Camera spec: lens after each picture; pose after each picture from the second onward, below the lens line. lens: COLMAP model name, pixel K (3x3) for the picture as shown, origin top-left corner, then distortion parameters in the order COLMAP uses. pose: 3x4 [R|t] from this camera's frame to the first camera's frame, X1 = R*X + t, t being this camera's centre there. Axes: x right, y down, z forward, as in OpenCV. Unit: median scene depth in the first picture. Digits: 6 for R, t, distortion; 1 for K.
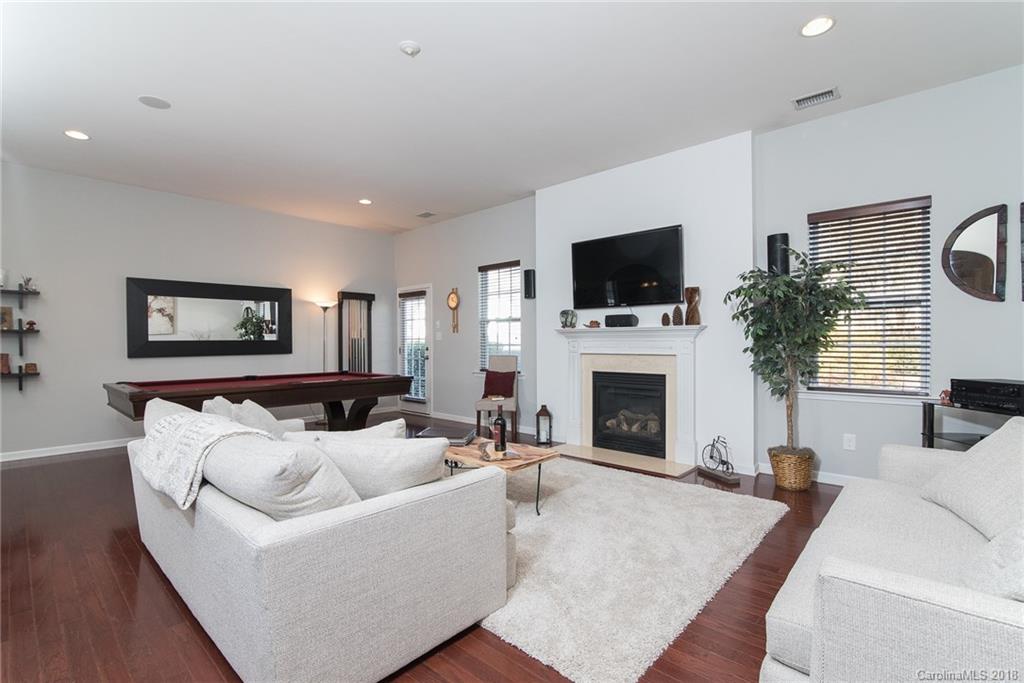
lens RADIAL K [[469.3, 0, 509.1], [0, 469.3, 344.2], [0, 0, 1]] dist [-0.002392, -0.001026]
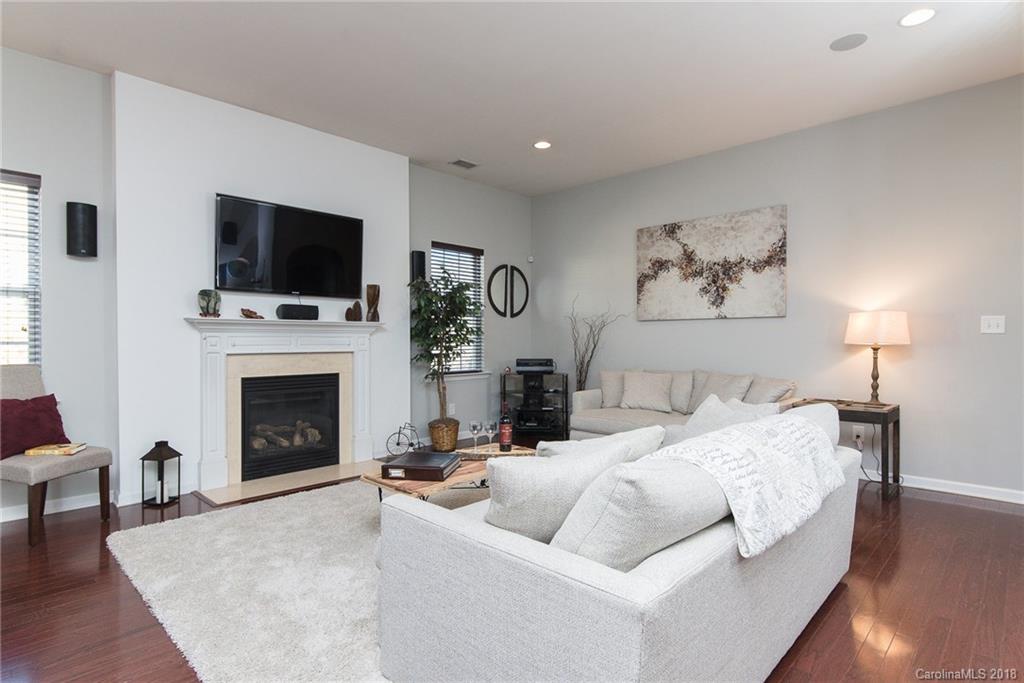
lens RADIAL K [[516.0, 0, 512.8], [0, 516.0, 343.5], [0, 0, 1]] dist [0.007361, 0.001103]
pose [[0.041325, -0.004186, 0.999137, -0.633010], [0.006607, 0.999971, 0.003916, 0.003650], [-0.999124, 0.006440, 0.041352, 0.568934]]
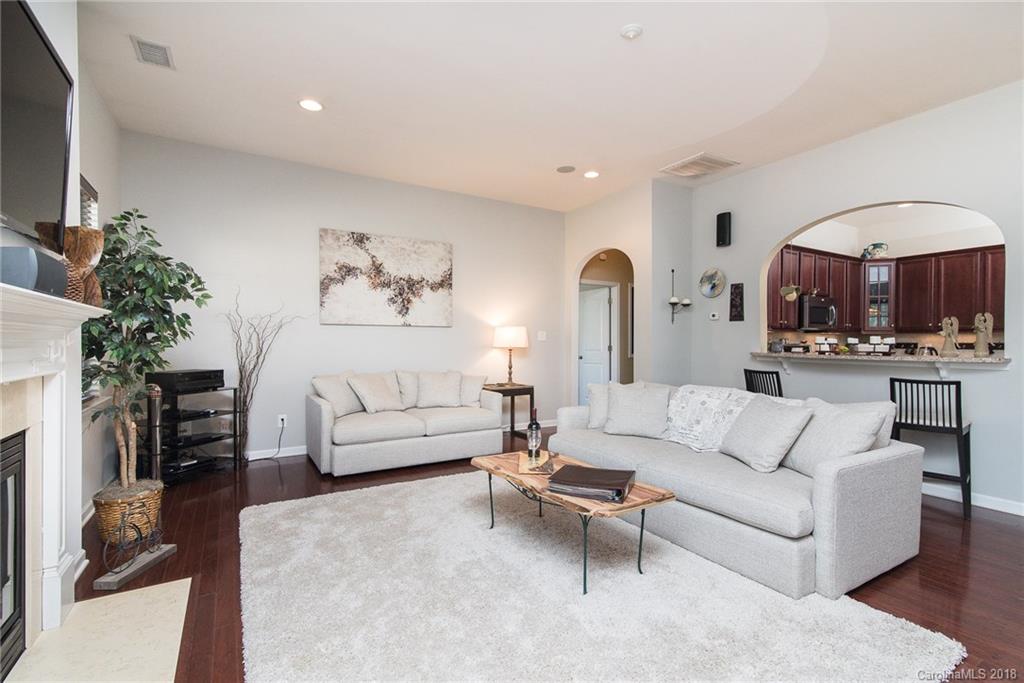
lens RADIAL K [[469.3, 0, 509.2], [0, 469.3, 339.3], [0, 0, 1]] dist [-0.002392, -0.001026]
pose [[-0.957088, -0.004483, 0.289764, -0.144481], [-0.002564, 0.999972, 0.007004, -0.016288], [-0.289787, 0.005960, -0.957072, 1.175323]]
